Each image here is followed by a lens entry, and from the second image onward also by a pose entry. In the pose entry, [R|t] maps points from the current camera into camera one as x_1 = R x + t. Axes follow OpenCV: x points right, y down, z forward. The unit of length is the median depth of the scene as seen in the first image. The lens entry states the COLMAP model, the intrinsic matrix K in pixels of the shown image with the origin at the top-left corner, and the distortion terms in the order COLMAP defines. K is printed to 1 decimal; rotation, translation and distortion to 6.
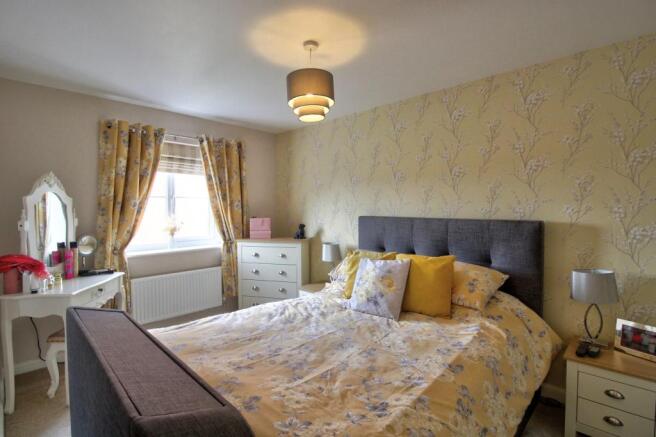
lens RADIAL K [[315.8, 0, 335.7], [0, 315.8, 218.2], [0, 0, 1]] dist [-0.004866, -0.001418]
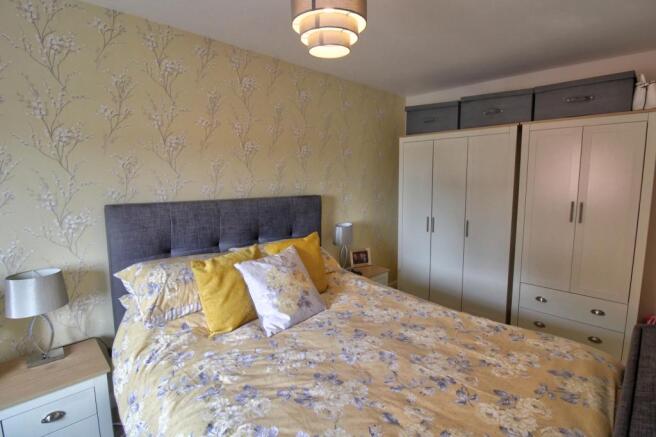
lens RADIAL K [[315.8, 0, 335.7], [0, 315.8, 218.2], [0, 0, 1]] dist [-0.004866, -0.001418]
pose [[0.047338, -0.112724, 0.992498, -0.588719], [0.055146, 0.992391, 0.110082, -0.032051], [-0.997356, 0.049522, 0.053194, 0.783546]]
